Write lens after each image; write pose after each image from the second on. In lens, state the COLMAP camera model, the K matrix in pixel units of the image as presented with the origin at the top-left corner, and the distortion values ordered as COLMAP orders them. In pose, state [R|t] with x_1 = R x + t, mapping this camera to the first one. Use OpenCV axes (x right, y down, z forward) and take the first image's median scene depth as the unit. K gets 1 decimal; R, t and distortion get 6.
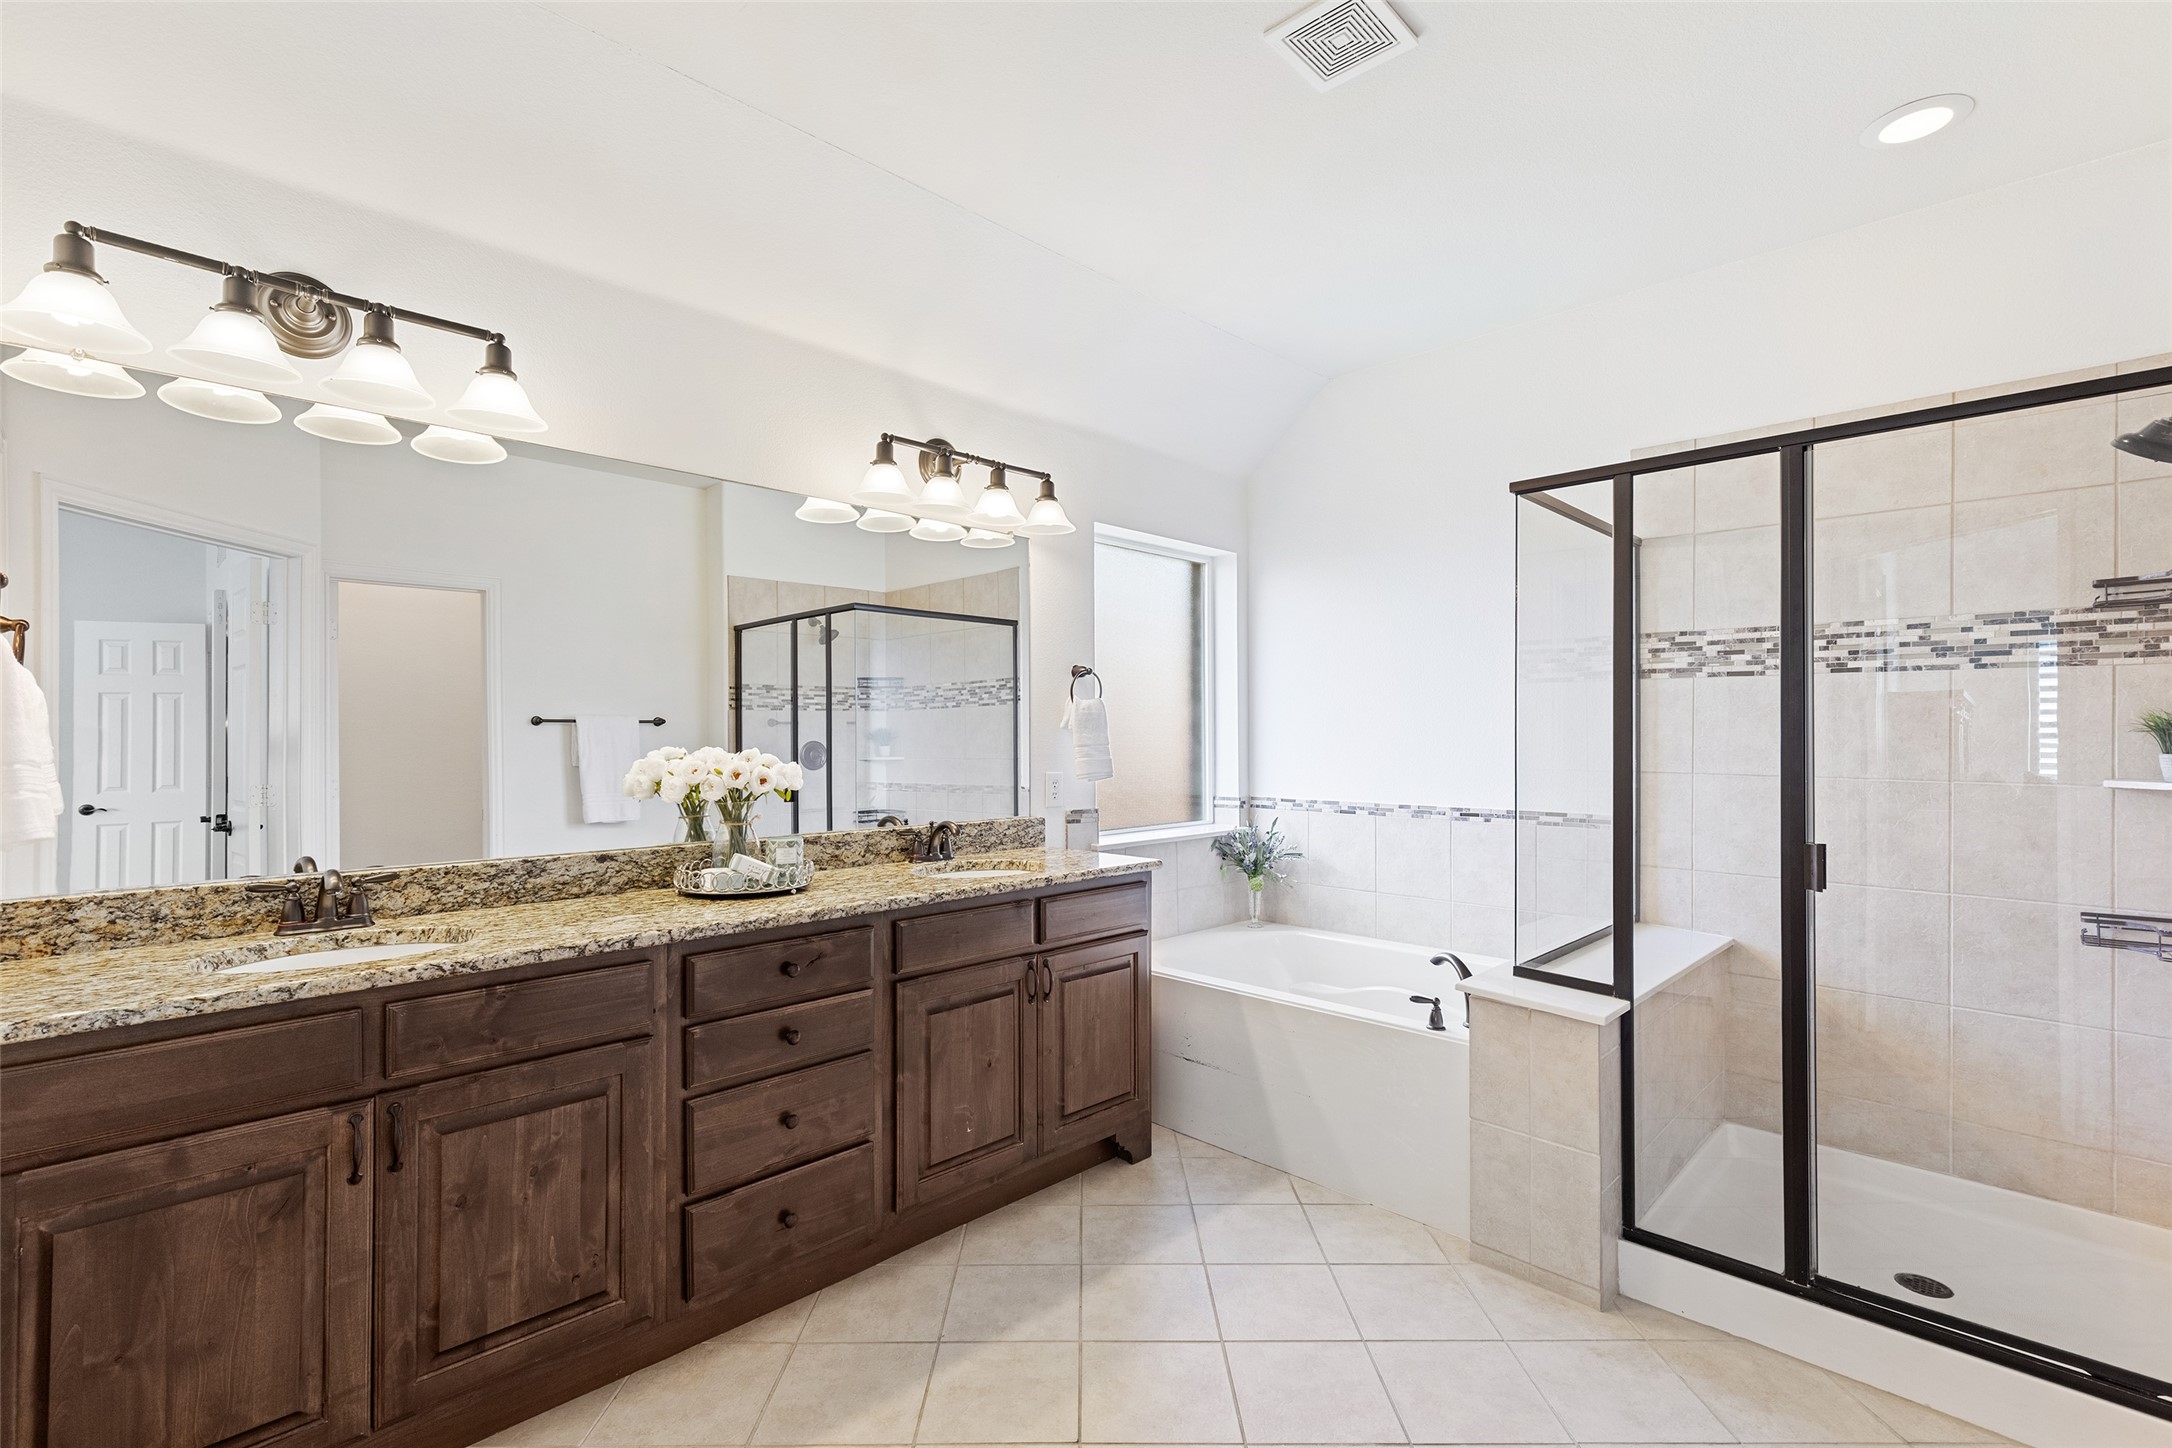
lens RADIAL K [[978.4, 0, 1083.5], [0, 978.4, 724.1], [0, 0, 1]] dist [0.011422, -0.002160]
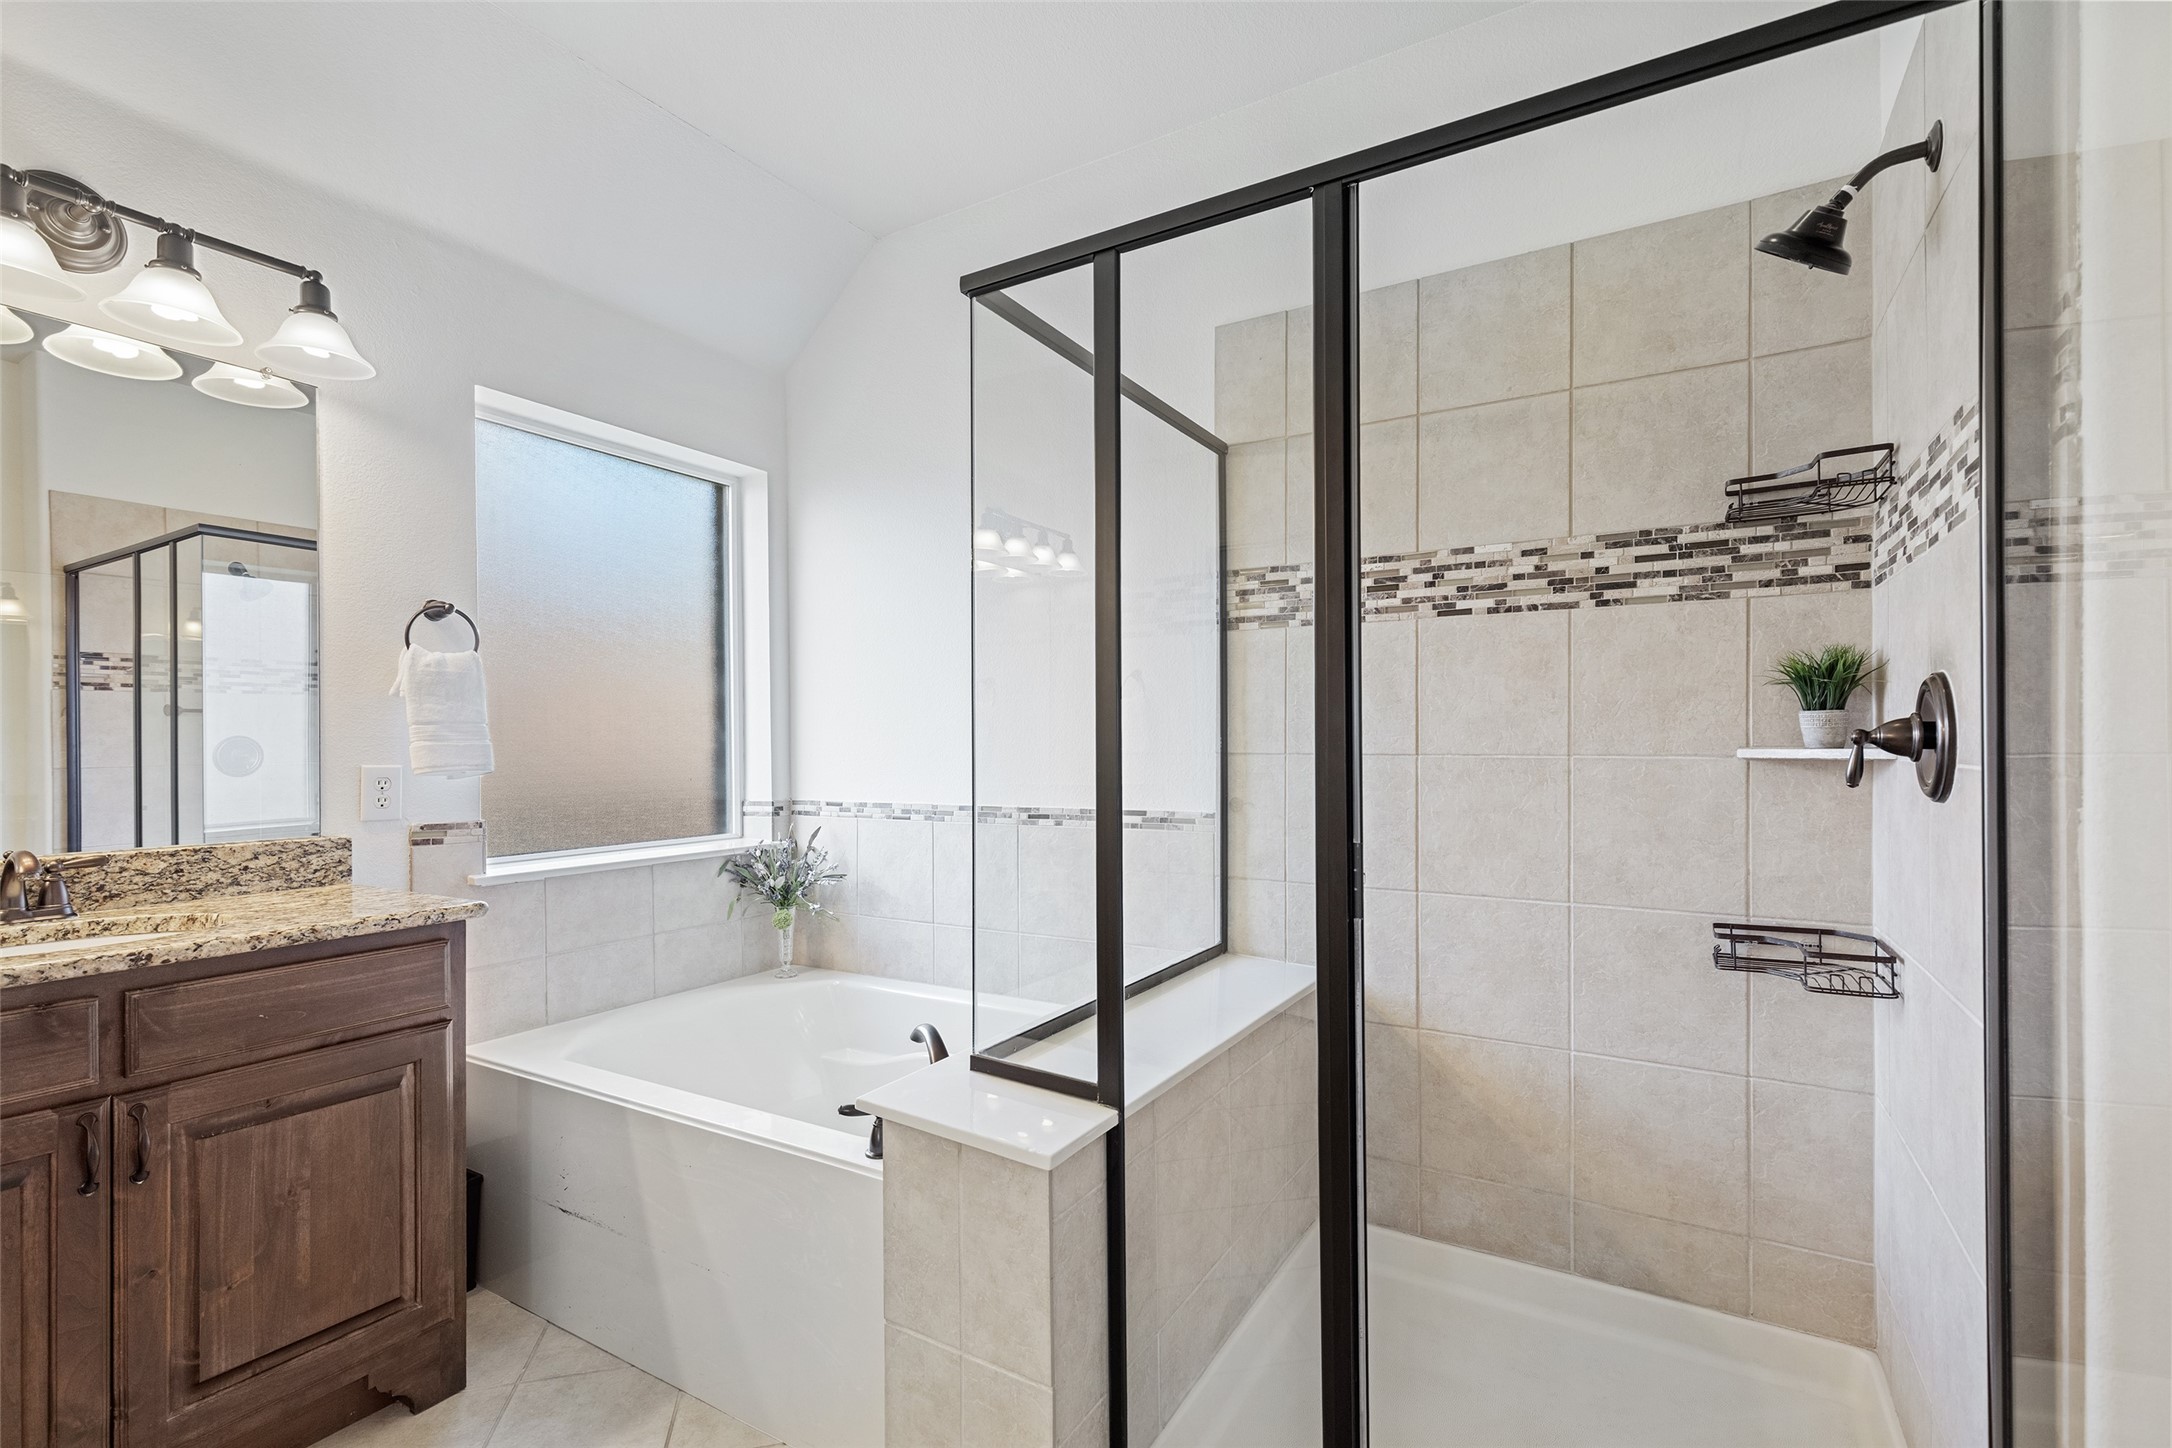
lens RADIAL K [[978.4, 0, 1080.0], [0, 978.4, 736.9], [0, 0, 1]] dist [0.011422, -0.002160]
pose [[0.972495, -0.004720, 0.232876, 0.319184], [0.004391, 0.999988, 0.001929, 0.038375], [-0.232882, -0.000854, 0.972505, 0.334569]]
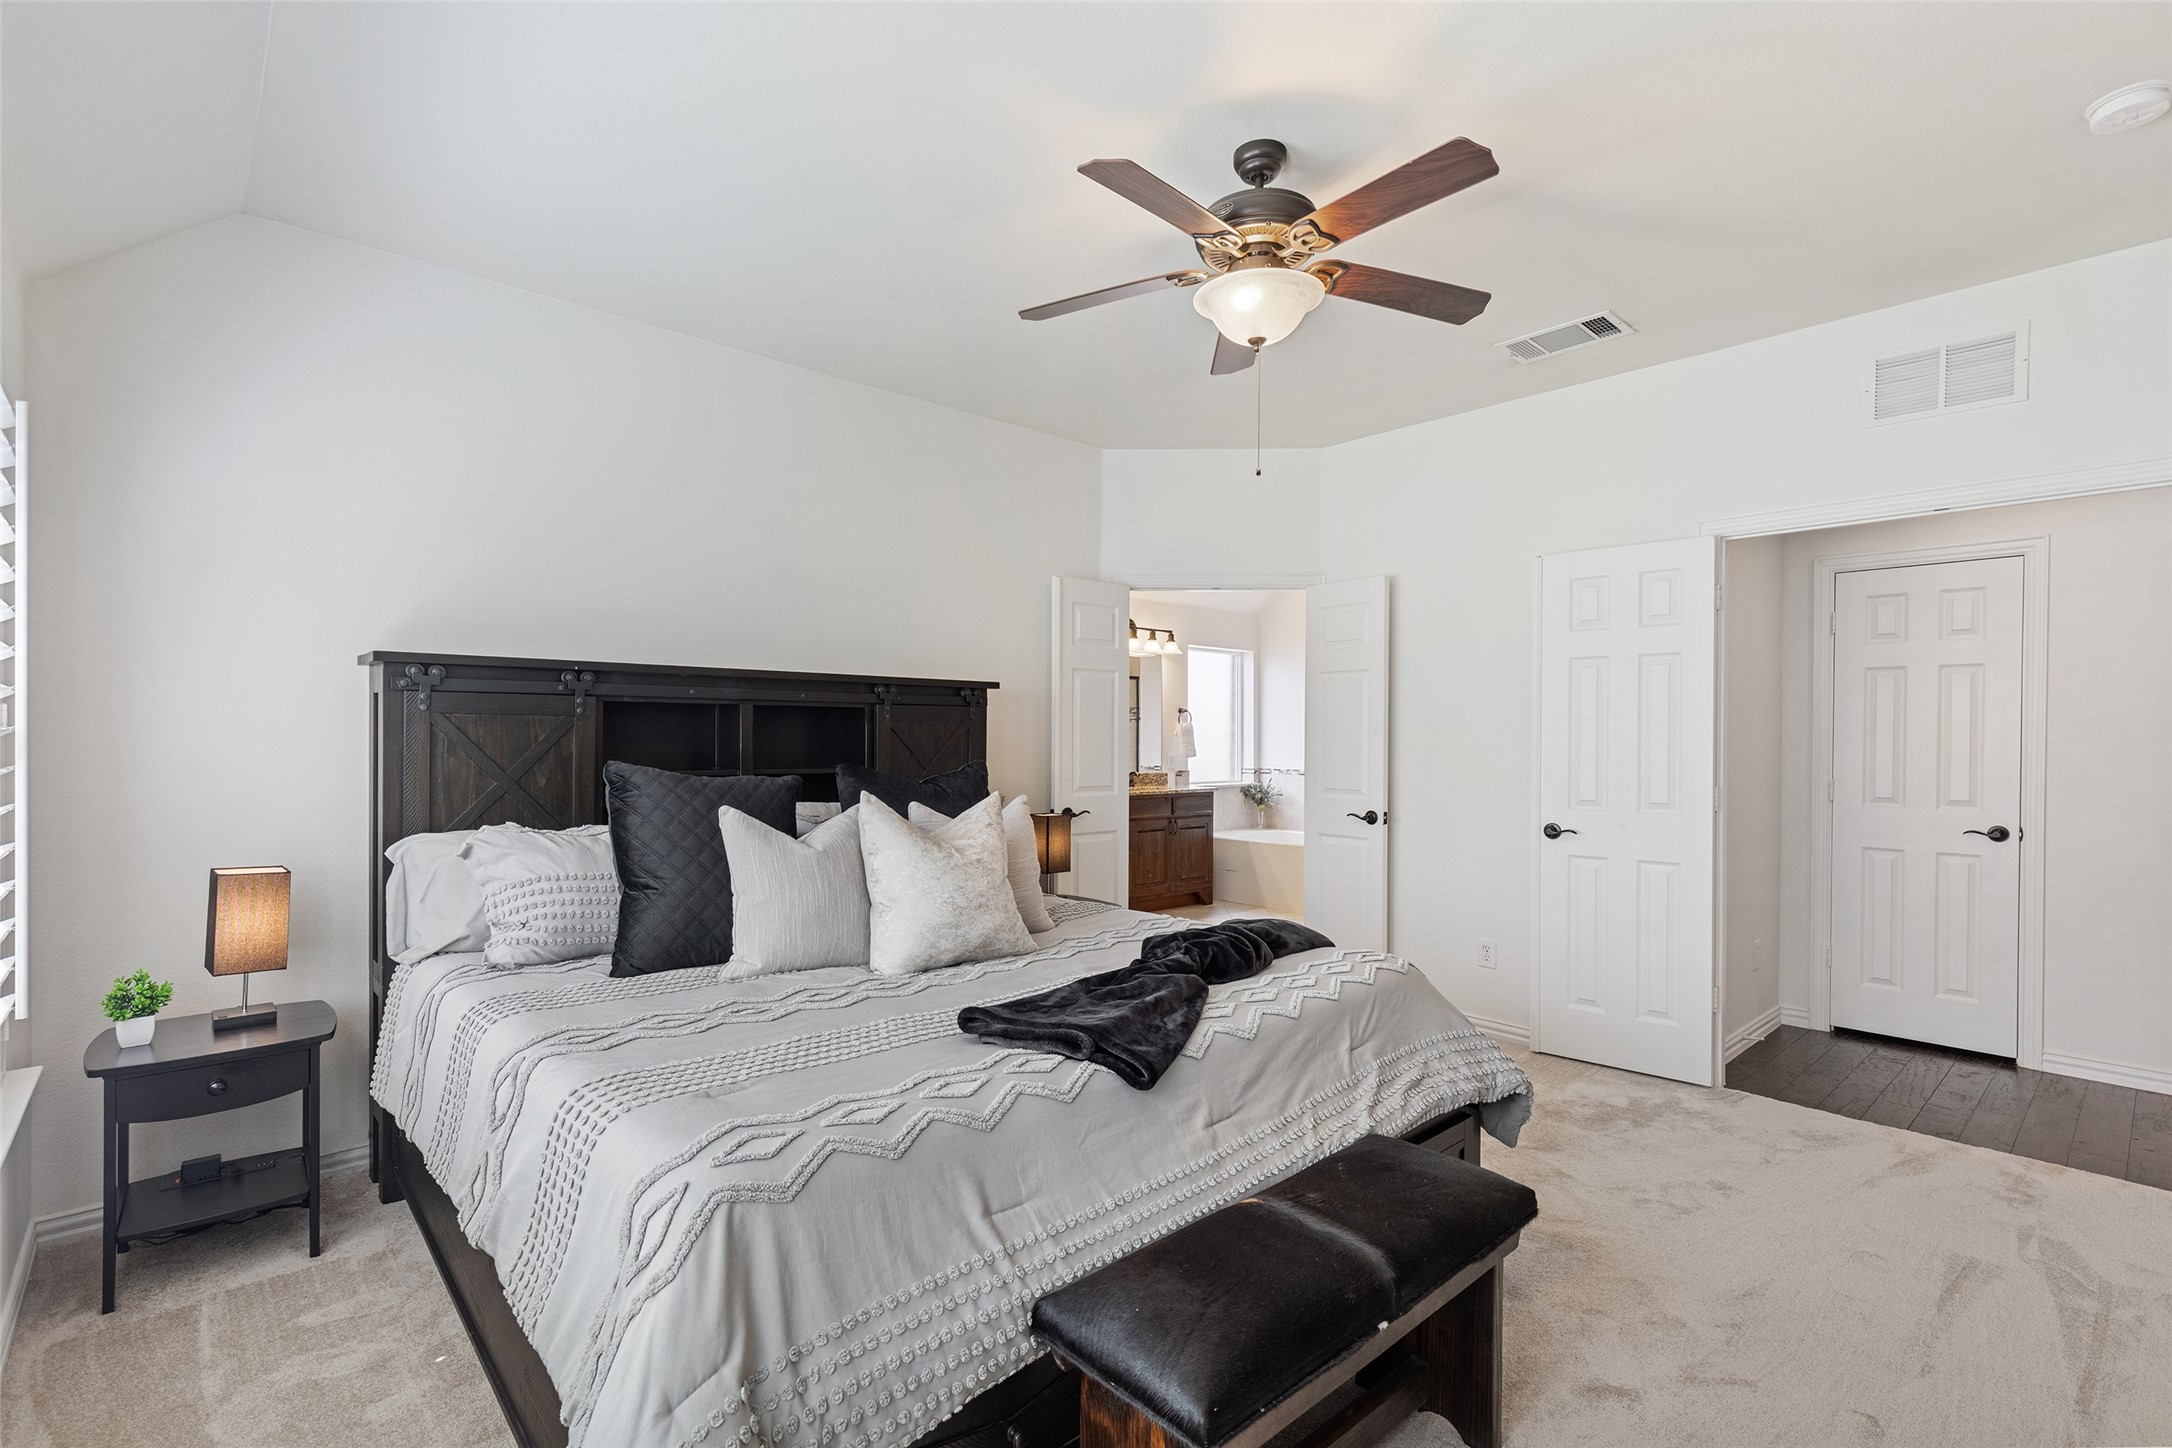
lens RADIAL K [[978.4, 0, 1082.8], [0, 978.4, 730.8], [0, 0, 1]] dist [0.011422, -0.002160]
pose [[0.998764, 0.005805, -0.049360, -0.152127], [-0.005565, 0.999972, 0.005000, -0.020590], [0.049388, -0.004719, 0.998769, -1.636534]]
